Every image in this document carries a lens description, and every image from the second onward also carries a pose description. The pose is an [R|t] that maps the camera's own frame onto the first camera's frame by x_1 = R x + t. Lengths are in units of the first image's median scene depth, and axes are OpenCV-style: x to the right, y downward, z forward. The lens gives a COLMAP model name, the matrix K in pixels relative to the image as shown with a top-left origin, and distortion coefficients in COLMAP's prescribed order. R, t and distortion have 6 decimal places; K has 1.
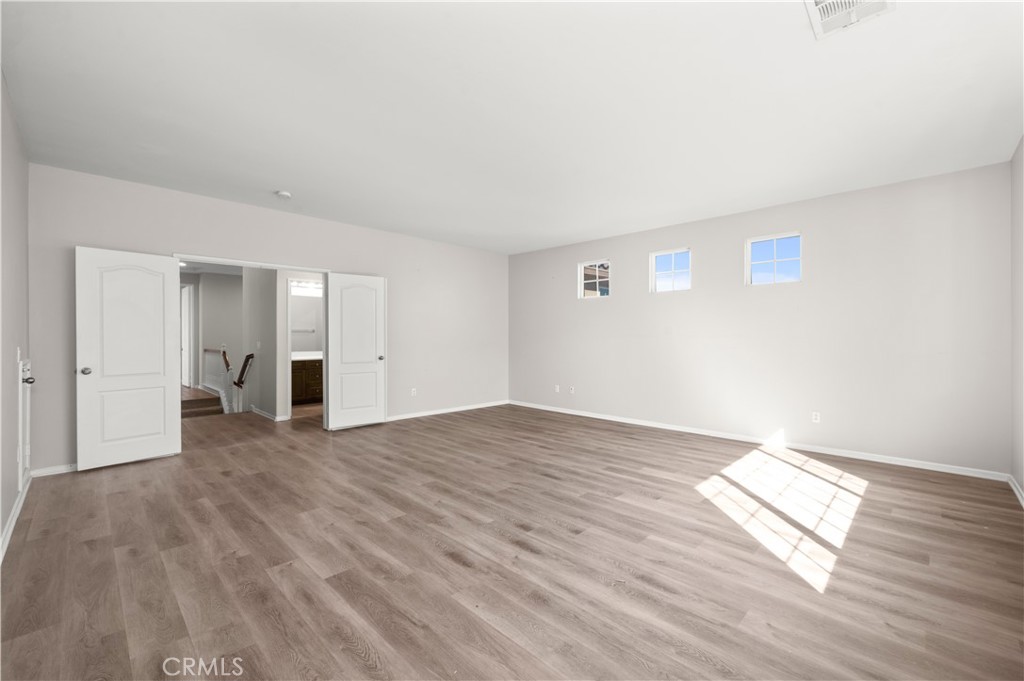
lens RADIAL K [[419.5, 0, 514.3], [0, 419.5, 340.4], [0, 0, 1]] dist [-0.000452, -0.000300]
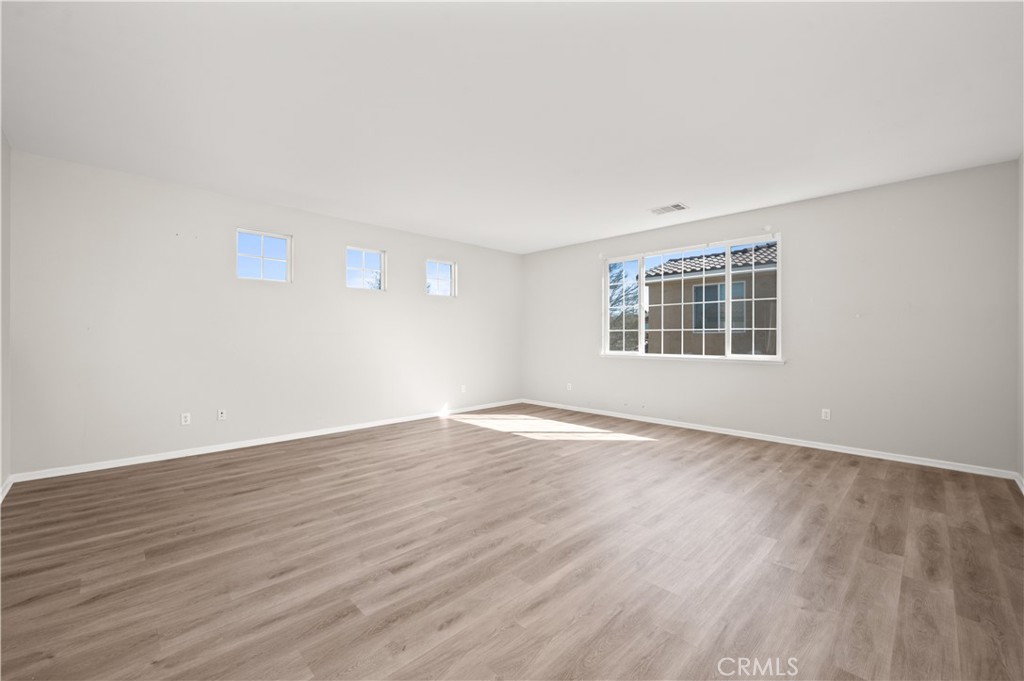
lens RADIAL K [[419.5, 0, 514.3], [0, 419.5, 340.4], [0, 0, 1]] dist [-0.000452, -0.000300]
pose [[0.012636, -0.008125, 0.999887, -0.937457], [0.004022, 0.999959, 0.008075, -0.000267], [-0.999912, 0.003920, 0.012668, 0.987236]]
